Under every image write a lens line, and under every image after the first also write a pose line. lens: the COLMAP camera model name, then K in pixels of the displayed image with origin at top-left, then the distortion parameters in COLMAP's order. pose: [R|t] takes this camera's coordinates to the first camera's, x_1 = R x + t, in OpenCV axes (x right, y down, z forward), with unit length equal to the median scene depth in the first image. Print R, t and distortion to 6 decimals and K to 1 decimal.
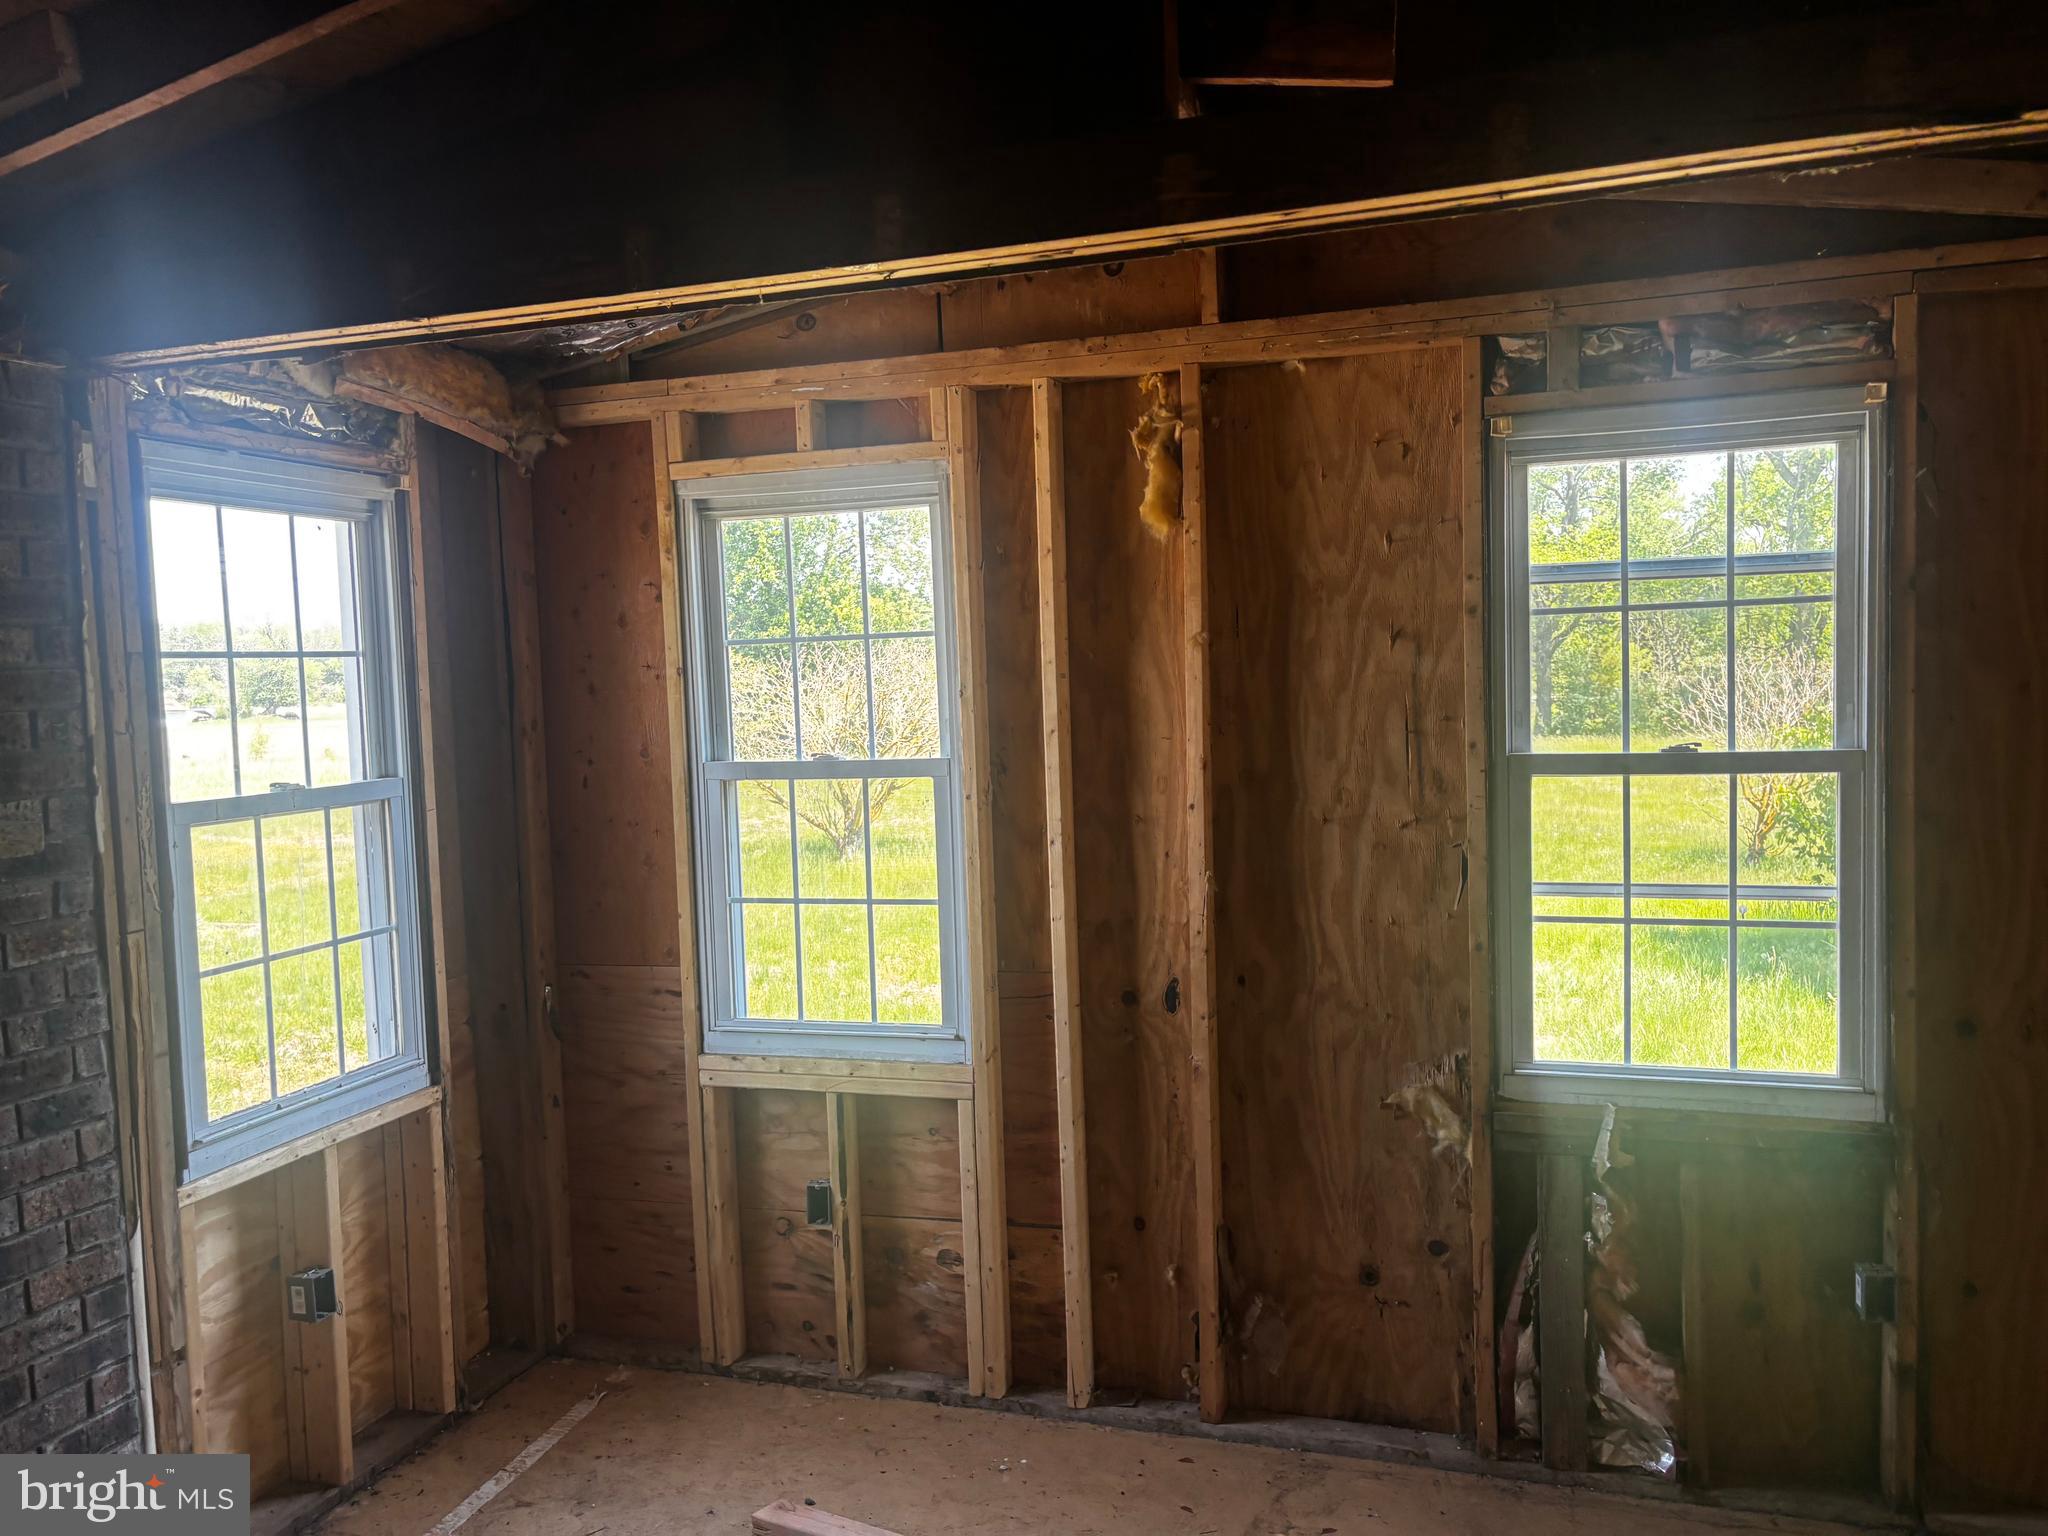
lens RADIAL K [[1557.2, 0, 1015.2], [0, 1557.2, 769.3], [0, 0, 1]] dist [0.033914, -0.045230]
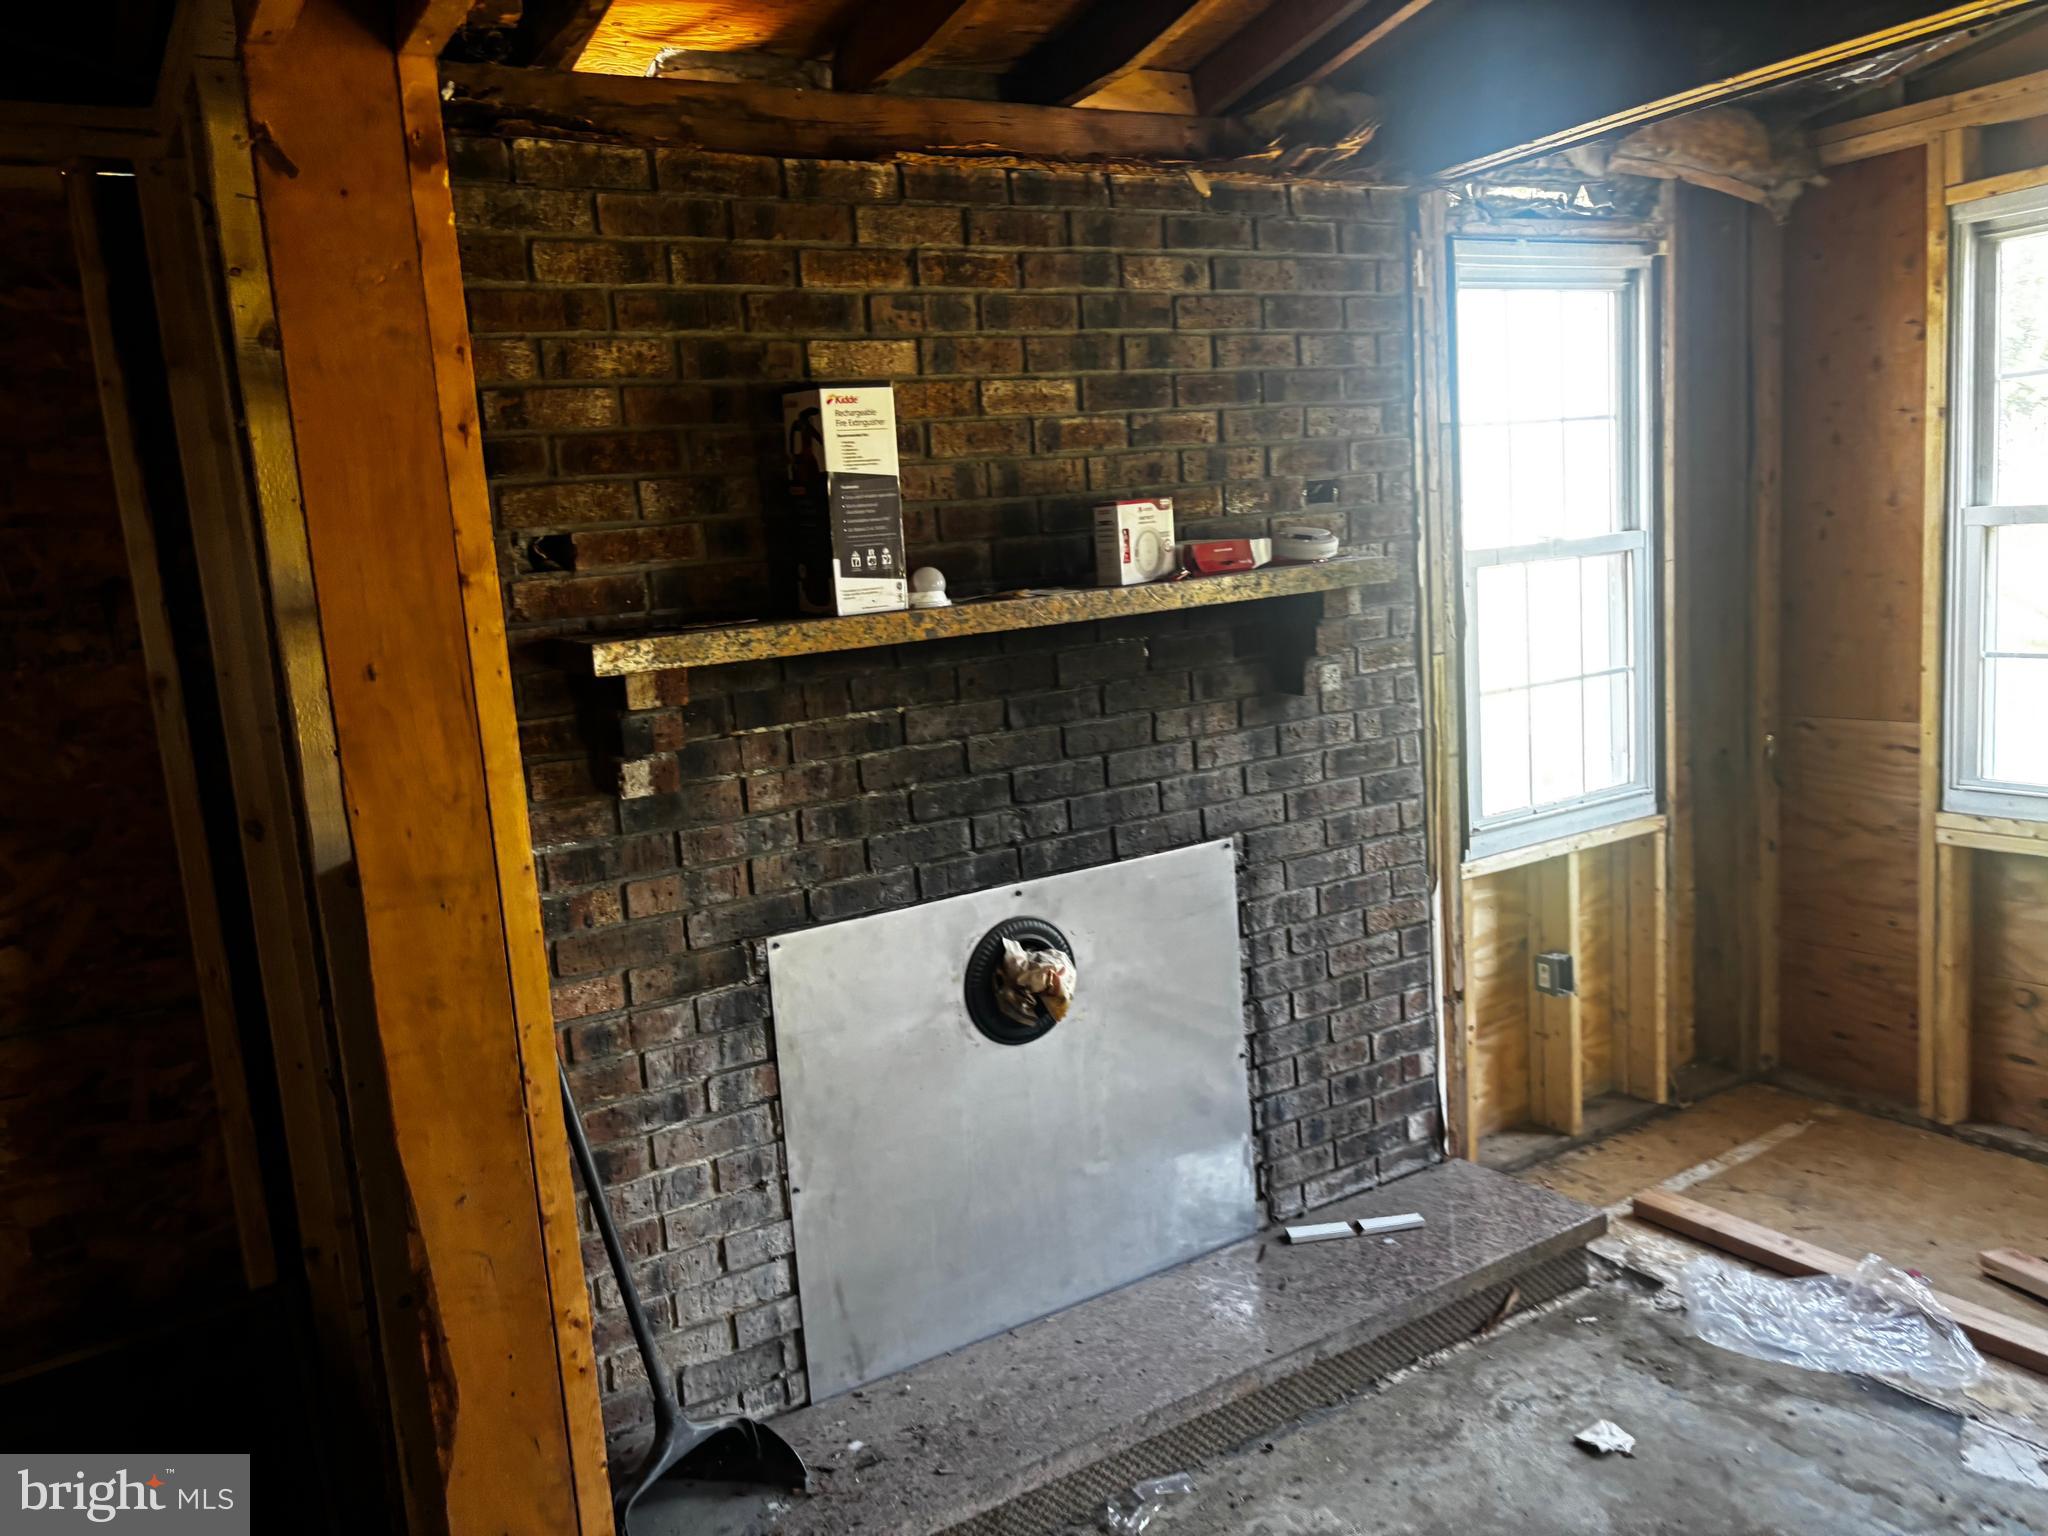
lens RADIAL K [[1557.2, 0, 964.0], [0, 1557.2, 787.1], [0, 0, 1]] dist [0.033914, -0.045230]
pose [[0.750800, 0.077609, -0.655955, -0.019653], [0.014593, 0.990882, 0.133939, 0.030182], [0.660369, -0.110134, 0.742821, -0.144455]]
